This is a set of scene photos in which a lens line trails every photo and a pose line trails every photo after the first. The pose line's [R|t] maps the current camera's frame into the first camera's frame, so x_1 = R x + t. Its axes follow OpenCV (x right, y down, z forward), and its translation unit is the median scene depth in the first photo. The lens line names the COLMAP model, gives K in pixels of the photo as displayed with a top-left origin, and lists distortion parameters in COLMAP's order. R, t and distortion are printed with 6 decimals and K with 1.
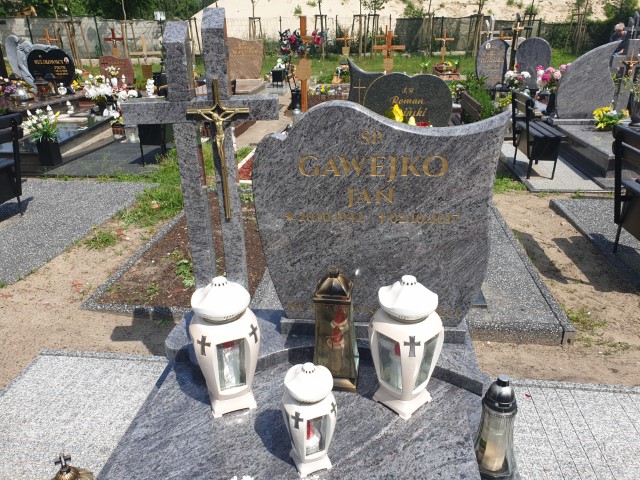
lens RADIAL K [[501.5, 0, 315.3], [0, 501.5, 245.6], [0, 0, 1]] dist [0.044852, -0.034159]
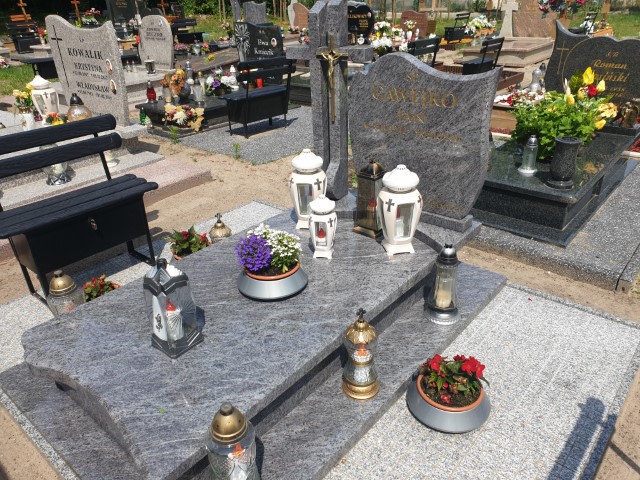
lens RADIAL K [[501.5, 0, 317.6], [0, 501.5, 241.6], [0, 0, 1]] dist [0.044852, -0.034159]
pose [[0.835943, 0.245638, -0.490777, 0.118813], [-0.209892, 0.969355, 0.127660, 0.022189], [0.507095, -0.003707, 0.861882, -0.078982]]
